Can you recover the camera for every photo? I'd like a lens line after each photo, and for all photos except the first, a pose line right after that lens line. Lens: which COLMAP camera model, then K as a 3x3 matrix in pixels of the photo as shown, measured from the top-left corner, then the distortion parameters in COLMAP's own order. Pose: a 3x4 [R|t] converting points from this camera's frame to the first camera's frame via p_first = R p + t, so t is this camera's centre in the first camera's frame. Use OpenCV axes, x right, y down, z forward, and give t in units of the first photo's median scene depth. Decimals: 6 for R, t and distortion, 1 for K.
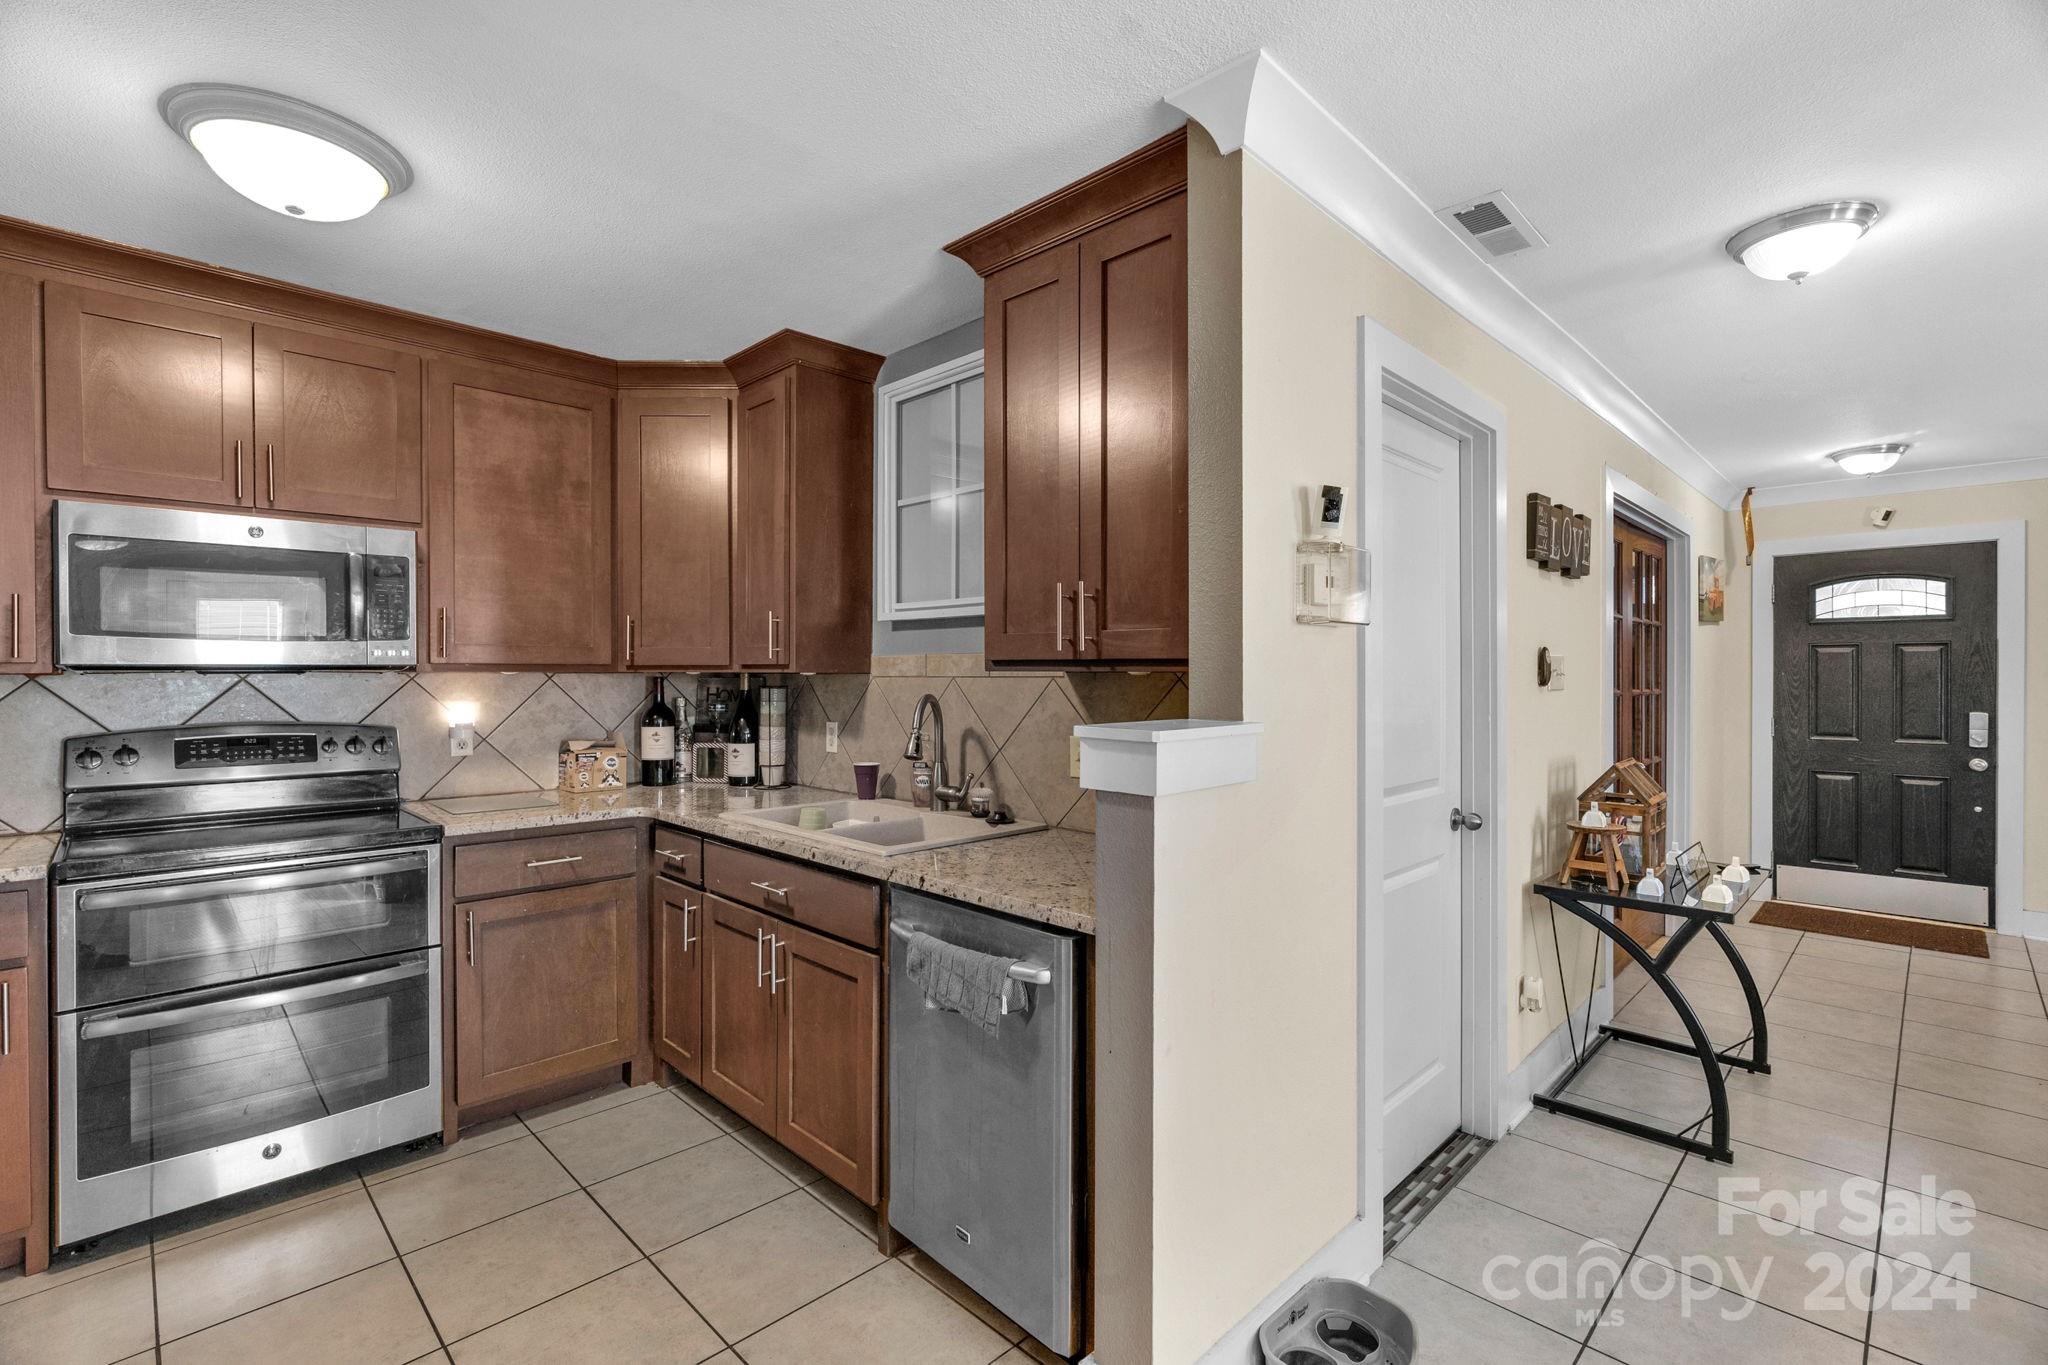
lens RADIAL K [[928.8, 0, 1012.6], [0, 928.8, 676.9], [0, 0, 1]] dist [-0.004377, 0.000081]
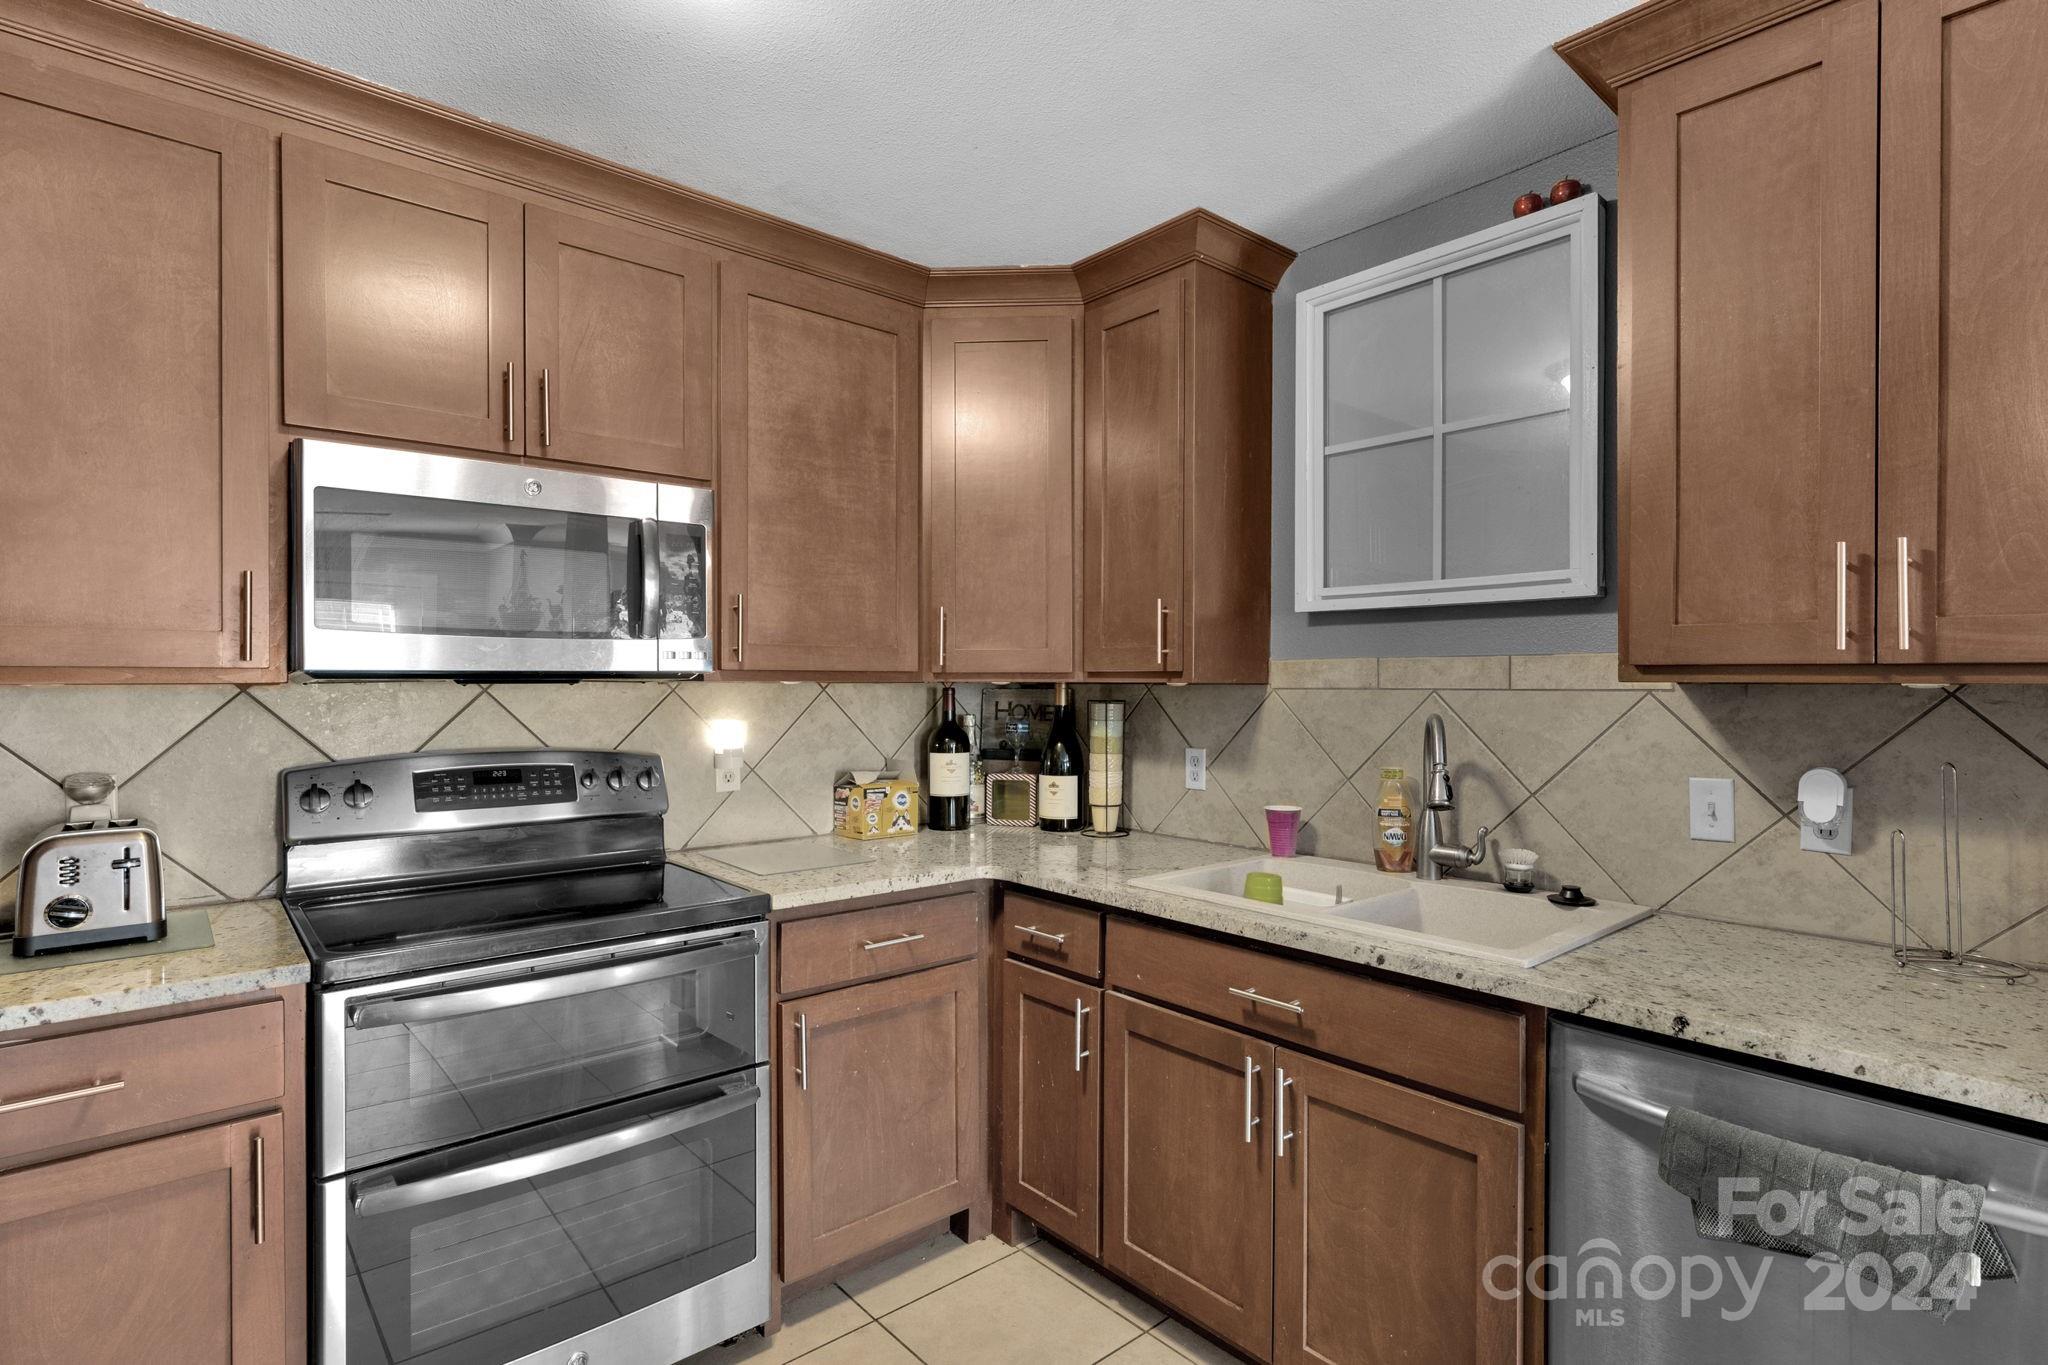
lens RADIAL K [[1021.3, 0, 1017.3], [0, 1021.3, 682.5], [0, 0, 1]] dist [-0.011089, 0.003886]
pose [[0.997519, 0.001479, -0.070386, -0.334394], [-0.001697, 0.999994, -0.003045, -0.002344], [0.070381, 0.003157, 0.997515, 0.202748]]
